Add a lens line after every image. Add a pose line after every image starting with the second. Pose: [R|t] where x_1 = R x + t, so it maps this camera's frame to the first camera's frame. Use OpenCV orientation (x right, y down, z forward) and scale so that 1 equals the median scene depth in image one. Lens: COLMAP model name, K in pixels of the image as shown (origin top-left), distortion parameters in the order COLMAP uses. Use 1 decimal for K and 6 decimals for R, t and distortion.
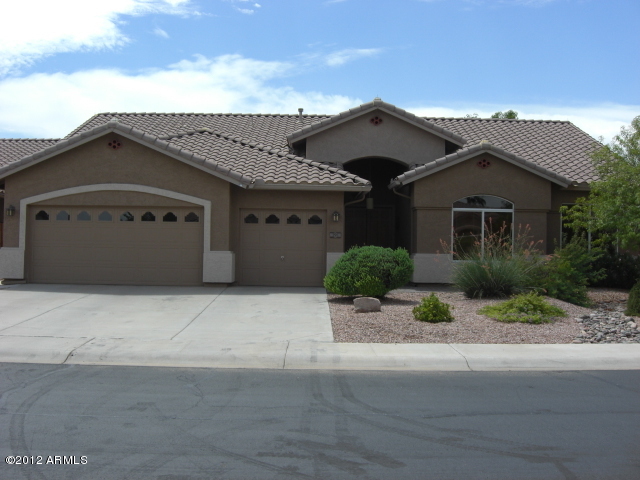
lens RADIAL K [[715.4, 0, 318.2], [0, 715.4, 238.3], [0, 0, 1]] dist [-0.121328, 0.000000]
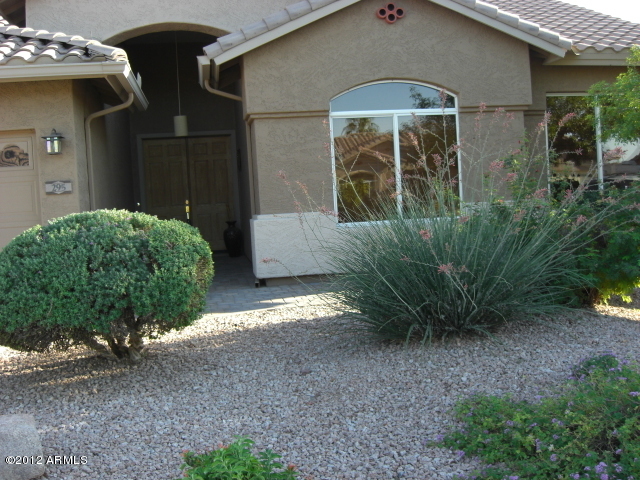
lens RADIAL K [[715.4, 0, 320.7], [0, 715.4, 240.8], [0, 0, 1]] dist [-0.121328, 0.000000]
pose [[0.986719, -0.079631, 0.141576, 0.110643], [0.071261, 0.995451, 0.063245, 0.011251], [-0.145969, -0.052316, 0.987905, 0.539856]]
